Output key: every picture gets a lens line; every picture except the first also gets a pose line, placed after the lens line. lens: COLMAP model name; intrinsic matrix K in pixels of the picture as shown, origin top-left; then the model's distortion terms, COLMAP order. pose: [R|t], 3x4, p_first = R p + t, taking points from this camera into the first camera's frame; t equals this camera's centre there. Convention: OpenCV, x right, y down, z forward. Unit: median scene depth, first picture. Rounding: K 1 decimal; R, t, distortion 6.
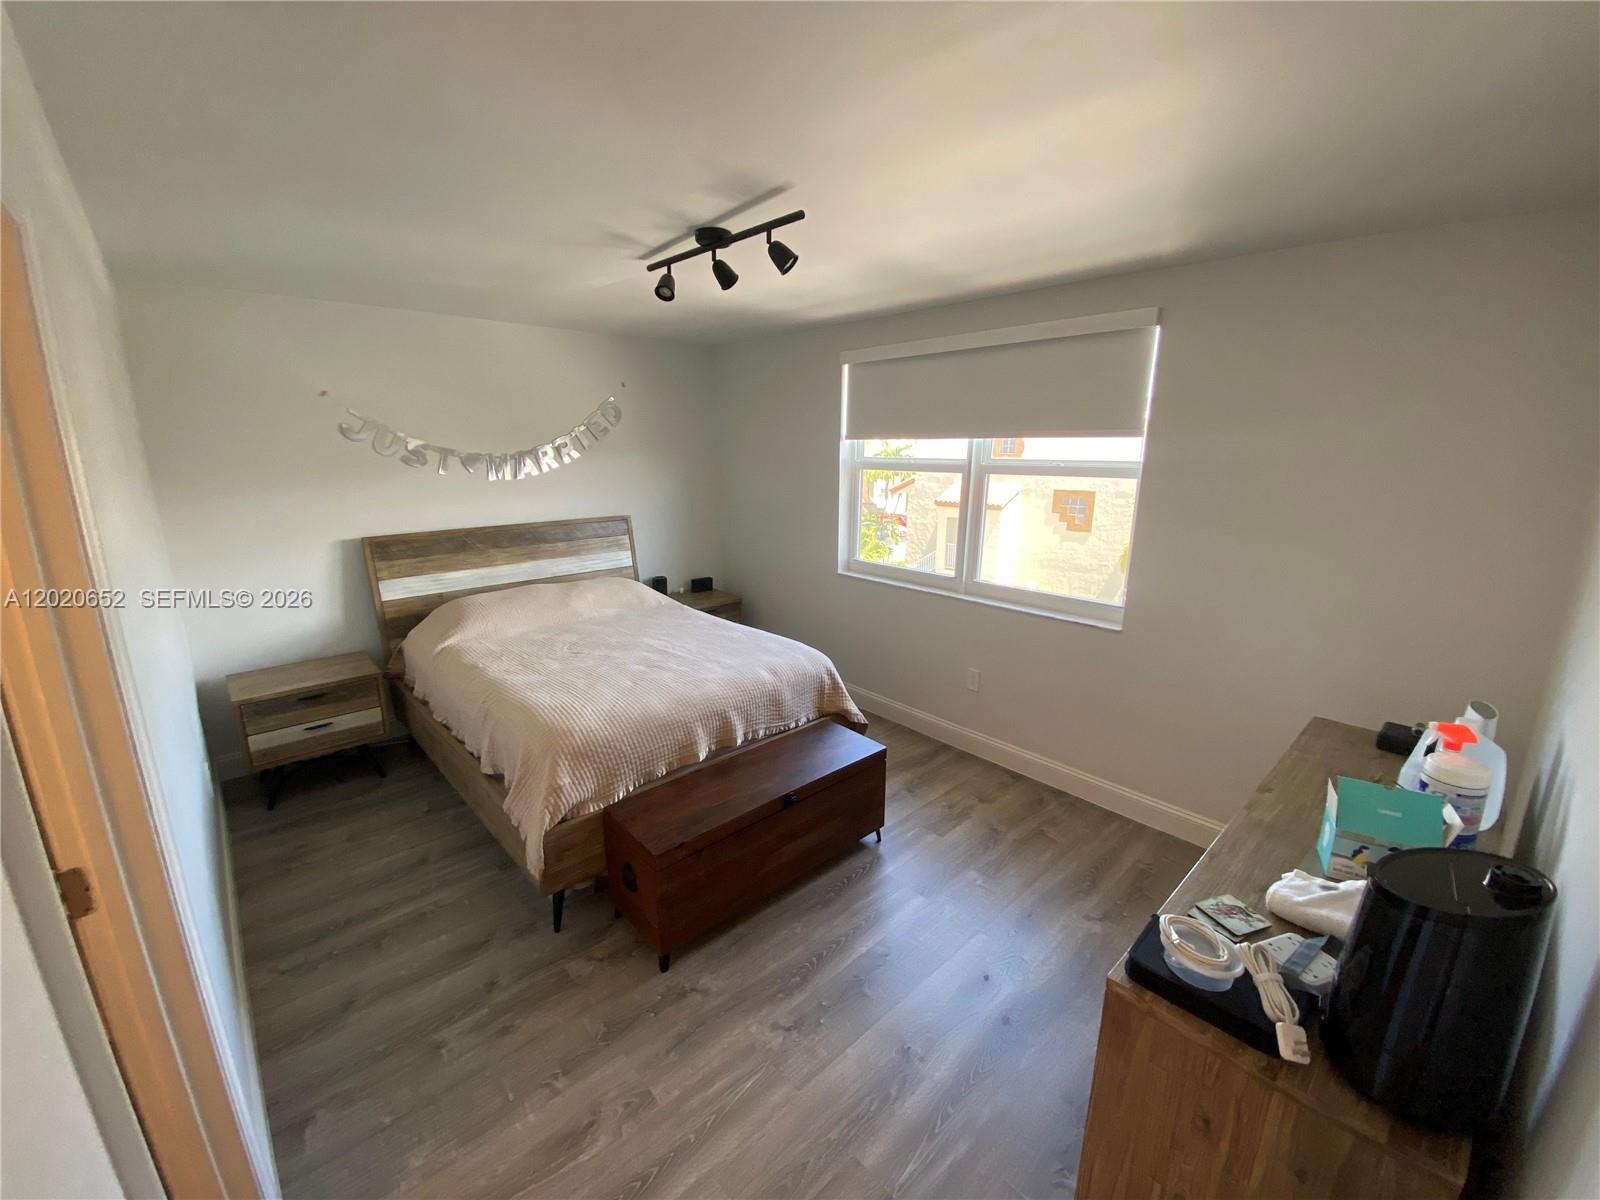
lens RADIAL K [[646.1, 0, 800.0], [0, 646.1, 600.0], [0, 0, 1]] dist [0.020199, -0.016159]
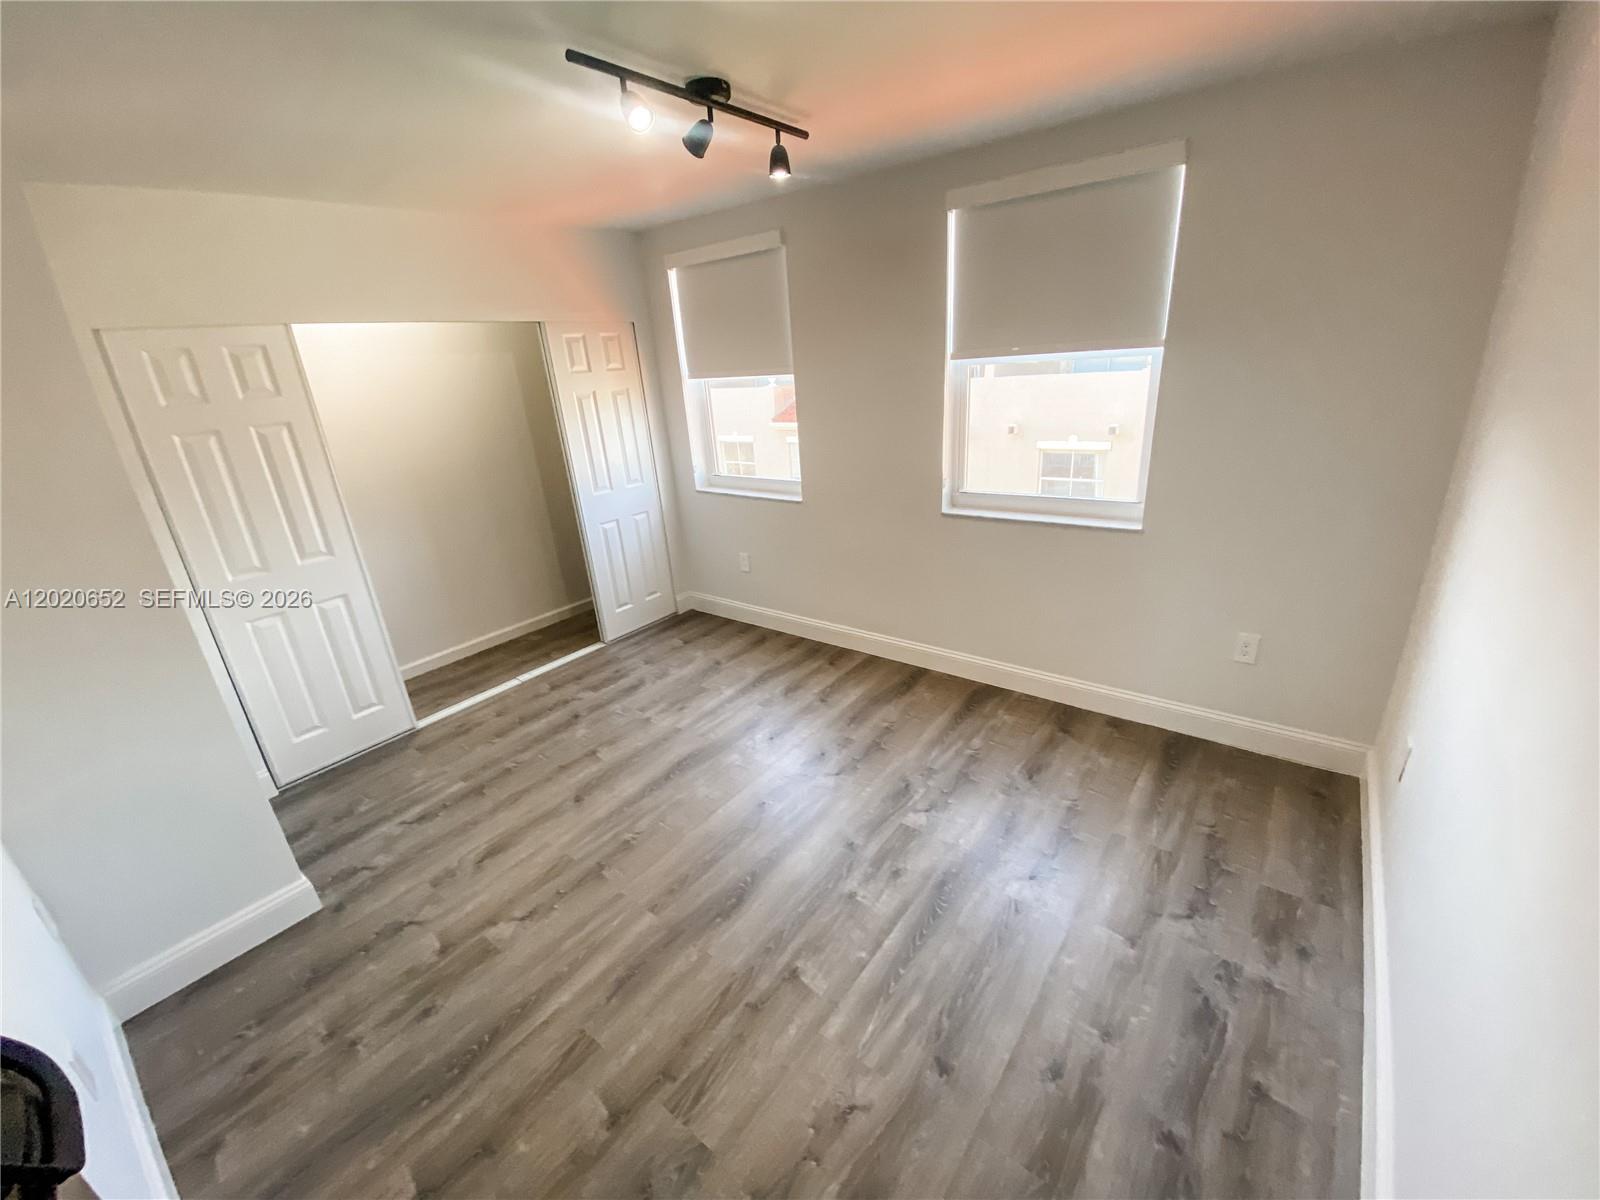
lens RADIAL K [[671.7, 0, 795.1], [0, 671.7, 580.8], [0, 0, 1]] dist [0.024199, -0.018542]
pose [[0.979680, -0.127990, 0.154423, -0.130520], [0.112331, 0.987977, 0.106221, -0.036334], [-0.166162, -0.086716, 0.982278, 0.152429]]
